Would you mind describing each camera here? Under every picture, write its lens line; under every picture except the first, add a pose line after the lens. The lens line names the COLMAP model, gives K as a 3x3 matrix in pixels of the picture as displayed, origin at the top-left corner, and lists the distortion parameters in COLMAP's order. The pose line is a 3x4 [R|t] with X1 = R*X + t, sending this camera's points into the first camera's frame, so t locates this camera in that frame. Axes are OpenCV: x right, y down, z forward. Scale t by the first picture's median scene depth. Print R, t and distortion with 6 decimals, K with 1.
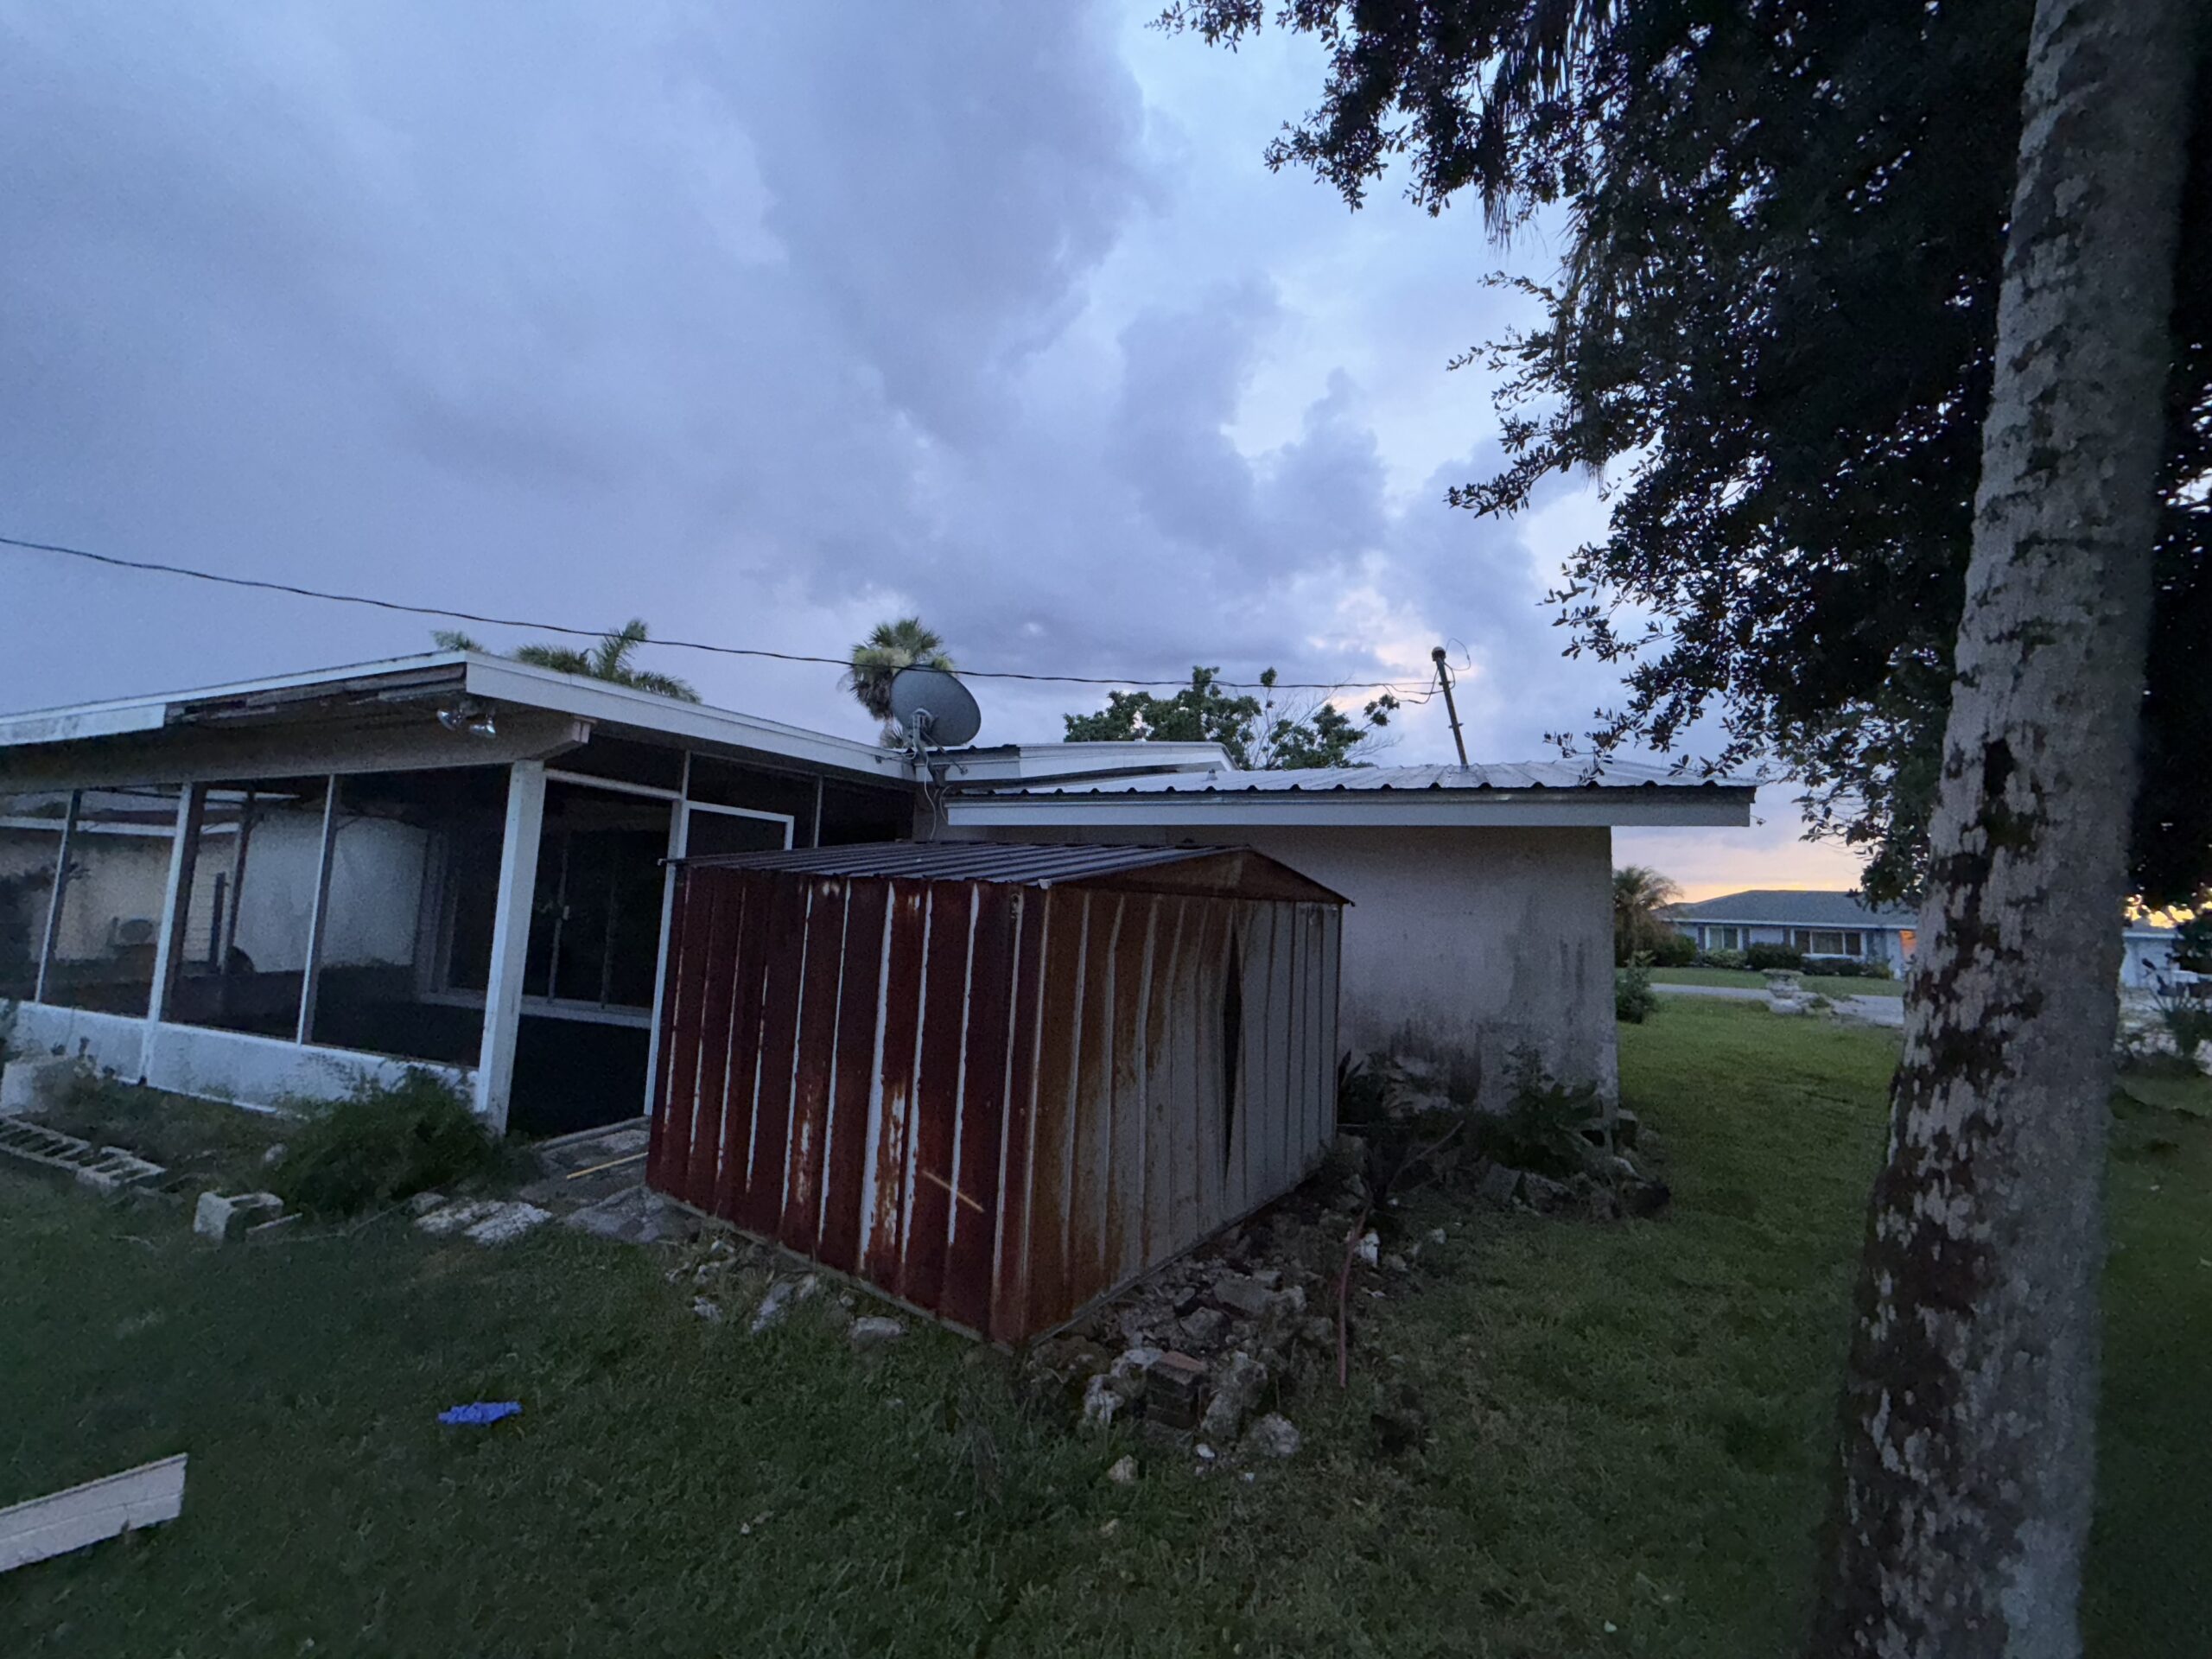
lens RADIAL K [[888.3, 0, 1092.2], [0, 888.3, 832.6], [0, 0, 1]] dist [-0.002755, 0.000666]
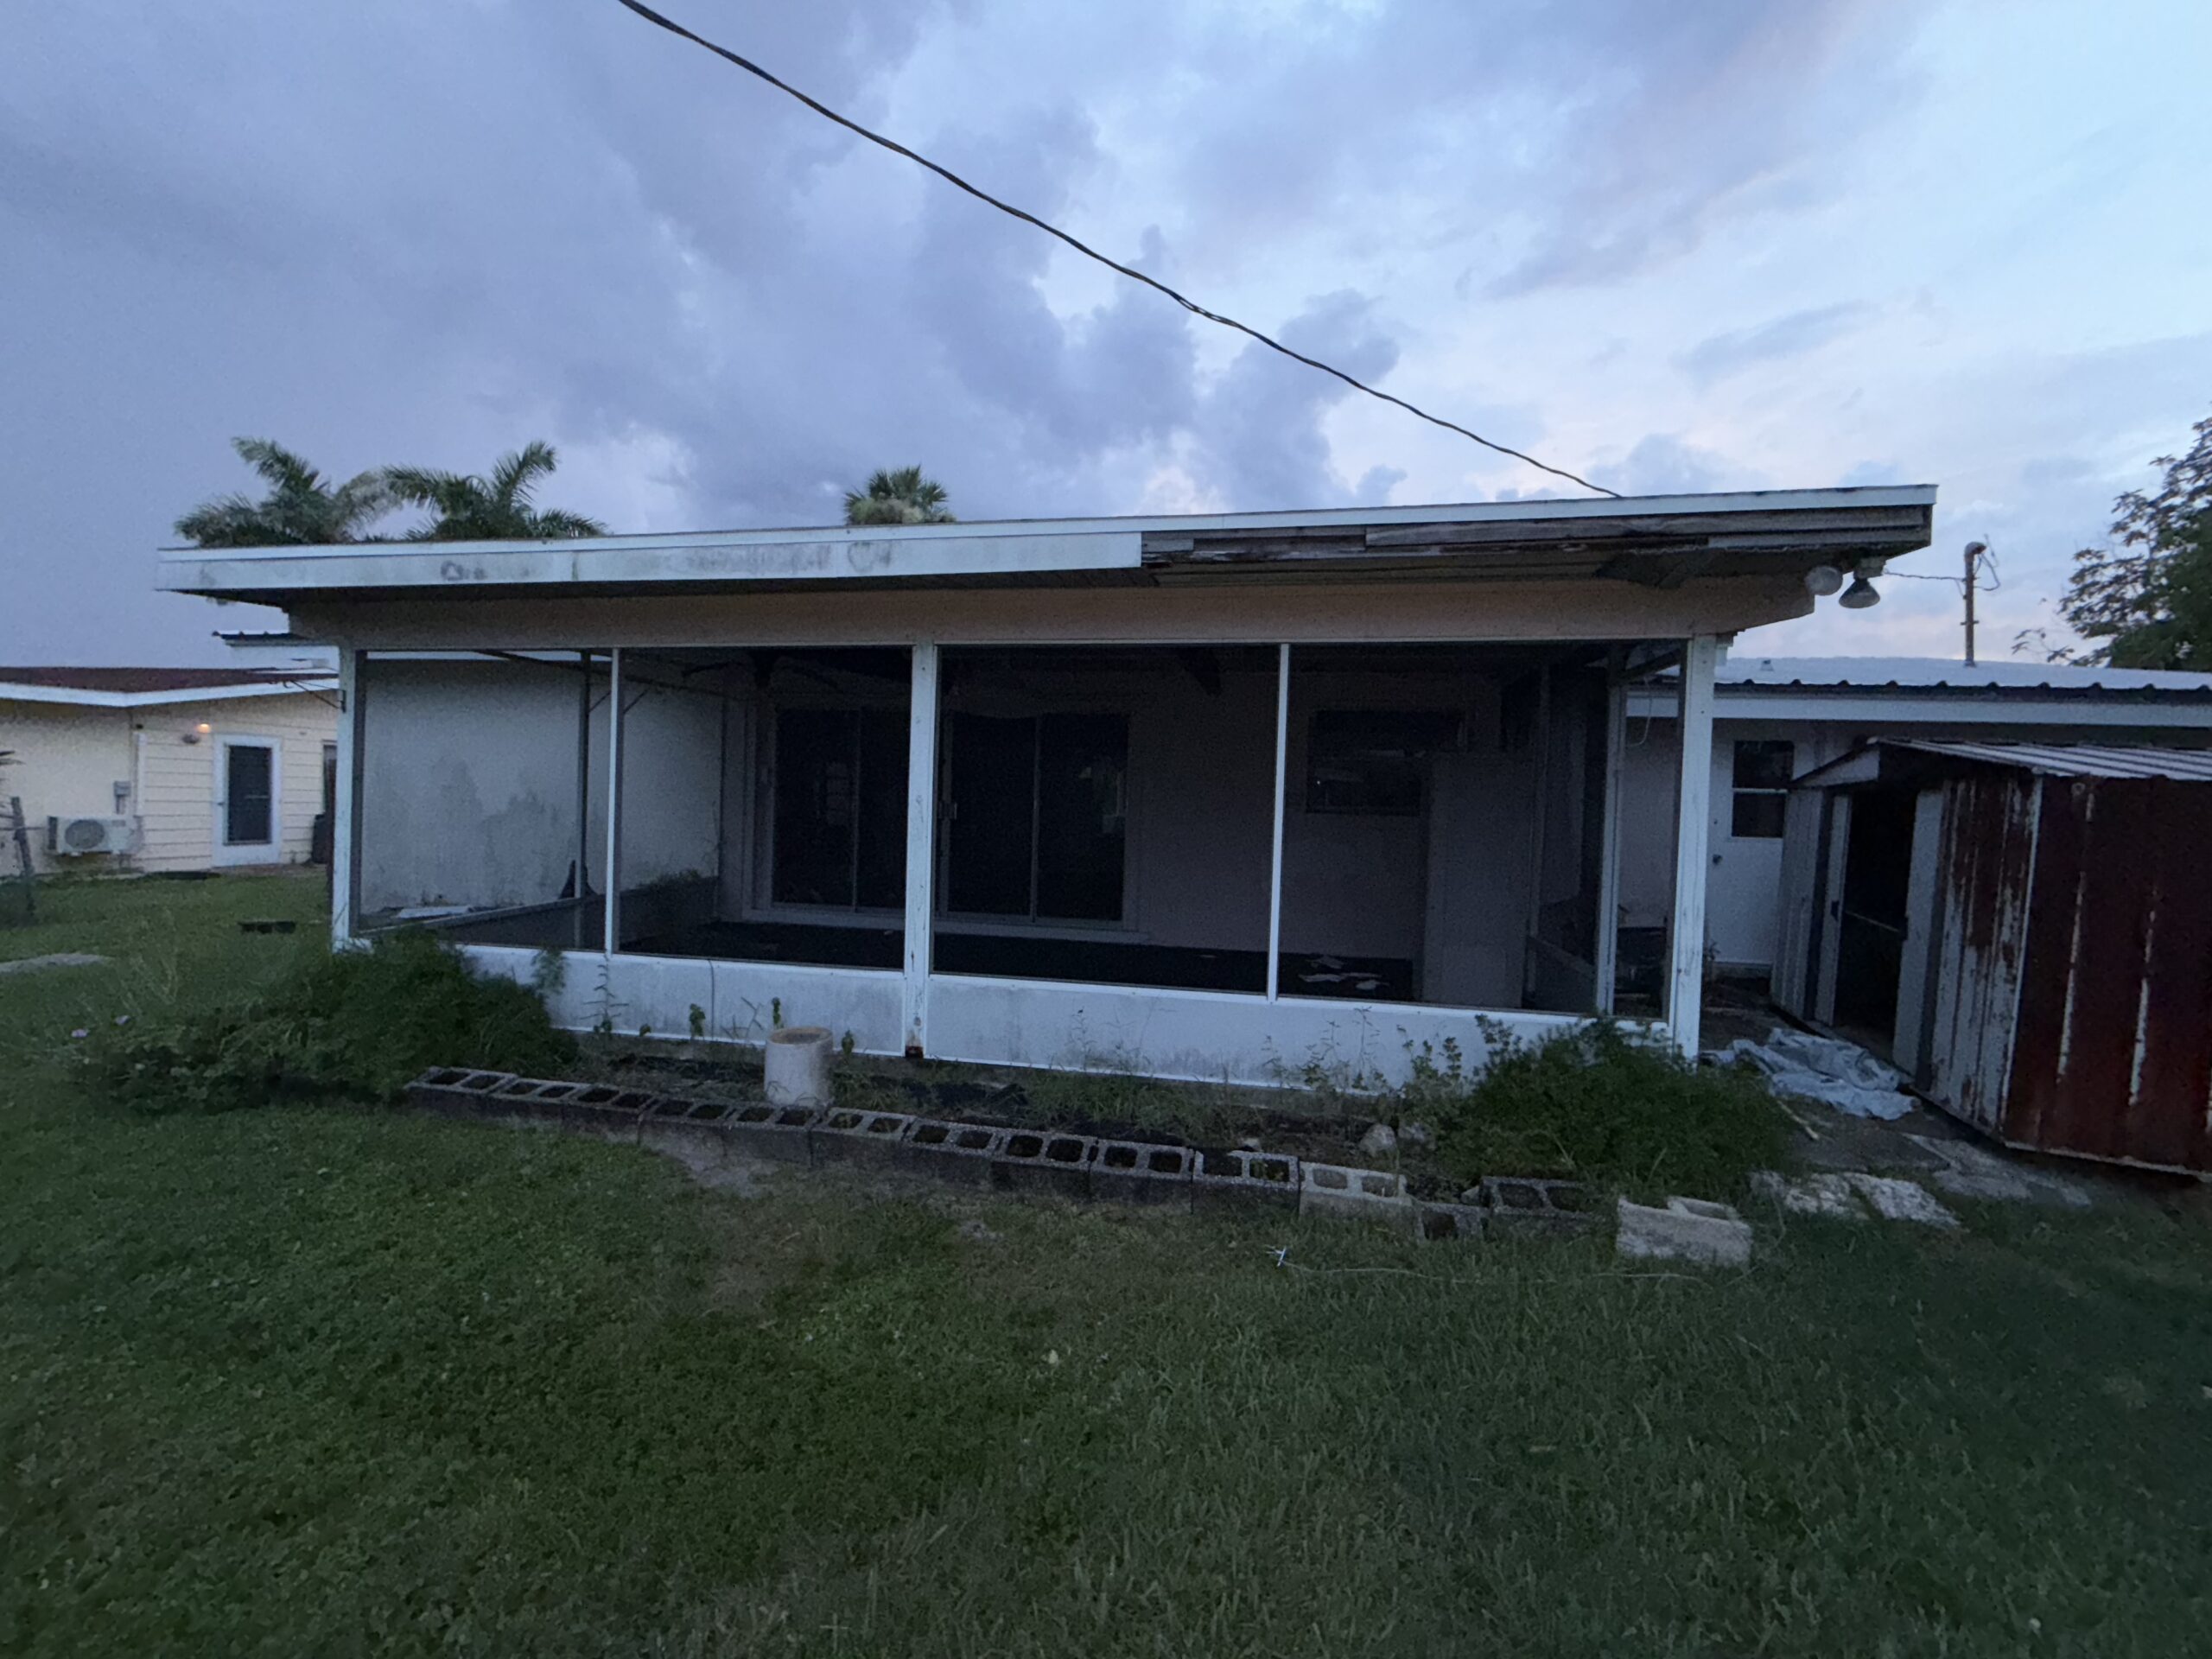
lens RADIAL K [[888.3, 0, 1089.3], [0, 888.3, 829.2], [0, 0, 1]] dist [-0.002755, 0.000666]
pose [[0.977817, -0.013707, 0.209014, -0.994367], [-0.013729, 0.991517, 0.129251, -0.004131], [-0.209013, -0.129253, 0.969333, 0.247575]]
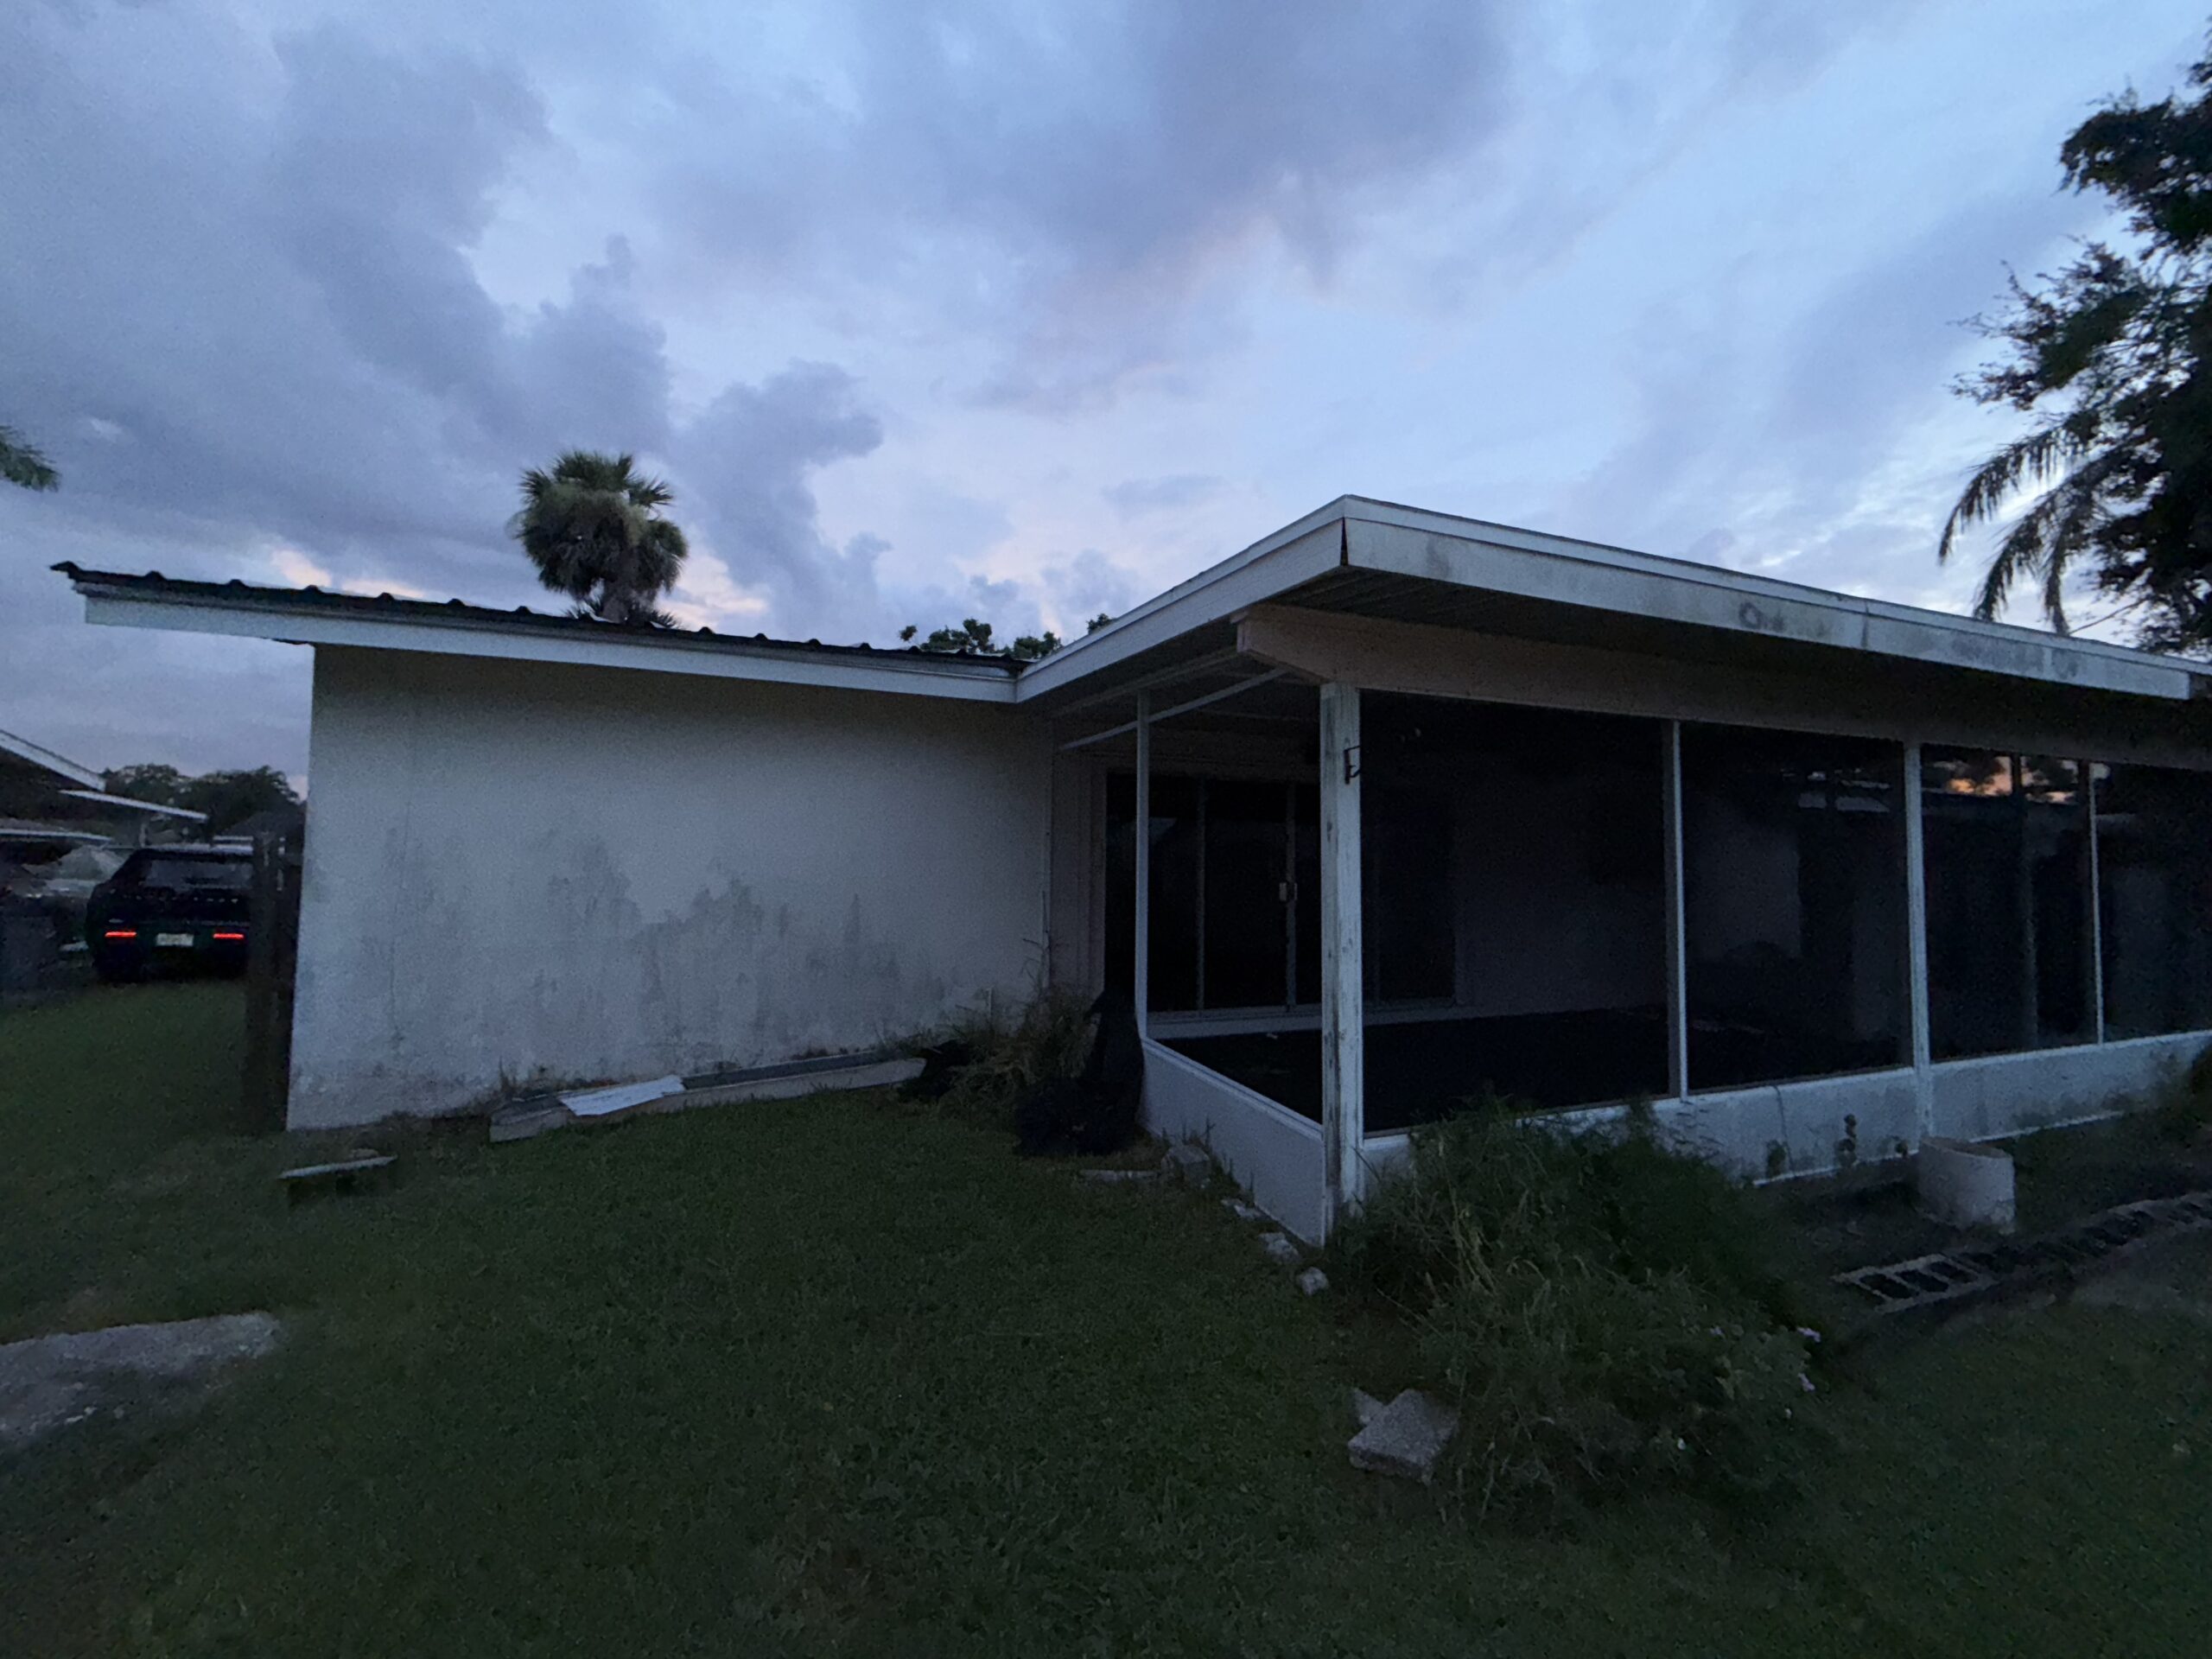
lens RADIAL K [[888.3, 0, 1091.7], [0, 888.3, 830.5], [0, 0, 1]] dist [-0.002755, 0.000666]
pose [[0.717245, 0.000073, 0.696821, -1.924589], [-0.049066, 0.997523, 0.050399, 0.011644], [-0.695092, -0.070339, 0.715472, 0.896099]]
